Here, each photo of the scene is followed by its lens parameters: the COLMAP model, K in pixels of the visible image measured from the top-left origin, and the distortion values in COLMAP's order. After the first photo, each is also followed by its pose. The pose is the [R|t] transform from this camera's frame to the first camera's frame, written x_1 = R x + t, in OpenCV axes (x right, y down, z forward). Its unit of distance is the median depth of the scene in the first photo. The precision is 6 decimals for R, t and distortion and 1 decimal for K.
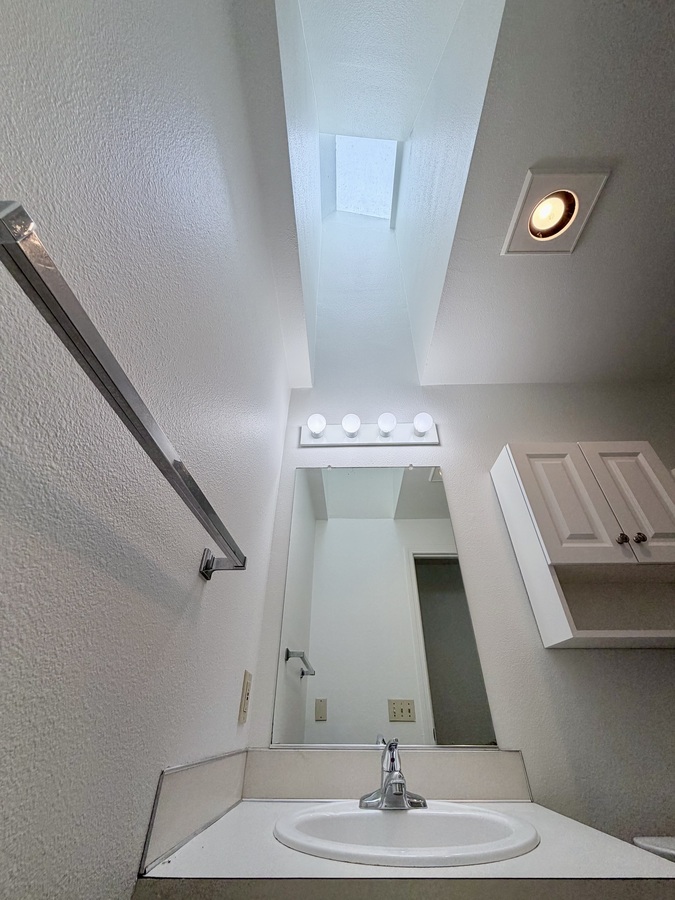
lens RADIAL K [[358.2, 0, 337.5], [0, 358.2, 450.0], [0, 0, 1]] dist [0.002159, 0.000132]
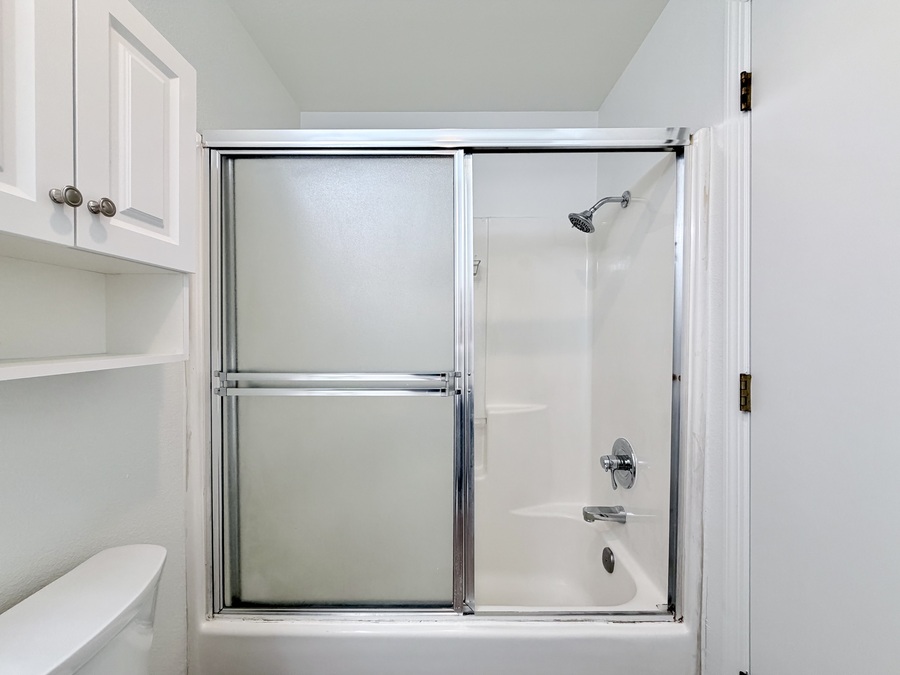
lens RADIAL K [[358.2, 0, 450.0], [0, 358.2, 337.5], [0, 0, 1]] dist [0.002159, 0.000132]
pose [[-0.010181, -0.014514, 0.999843, 0.300065], [-0.610199, 0.792231, 0.005287, 0.080565], [-0.792183, -0.610049, -0.016922, 0.479977]]
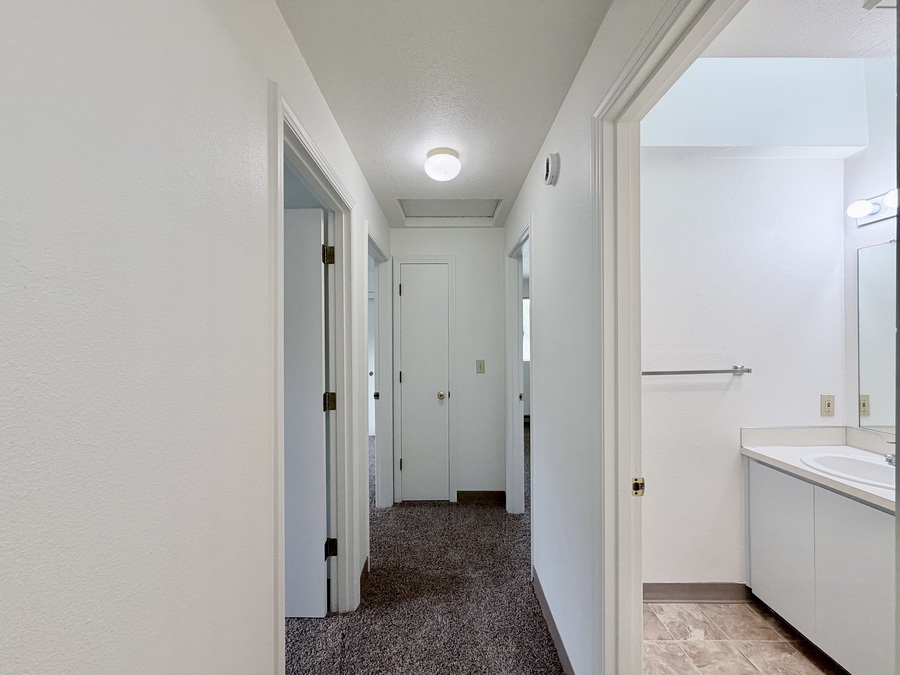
lens RADIAL K [[358.2, 0, 450.0], [0, 358.2, 337.5], [0, 0, 1]] dist [0.002159, 0.000132]
pose [[0.035870, -0.005558, -0.999341, 1.442853], [0.613056, 0.789843, 0.017612, -0.800558], [0.789225, -0.613284, 0.031739, -0.412641]]
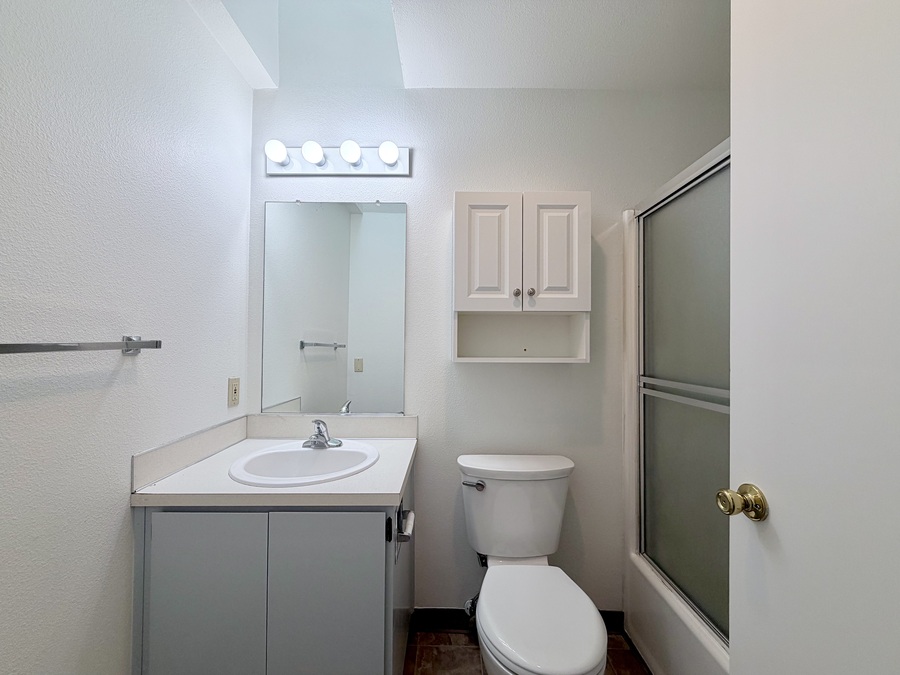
lens RADIAL K [[358.2, 0, 450.0], [0, 358.2, 337.5], [0, 0, 1]] dist [0.002159, 0.000132]
pose [[0.999626, 0.004600, 0.026966, 0.527404], [-0.019744, 0.803633, 0.594797, -0.352038], [-0.018935, -0.595107, 0.803423, -0.073838]]
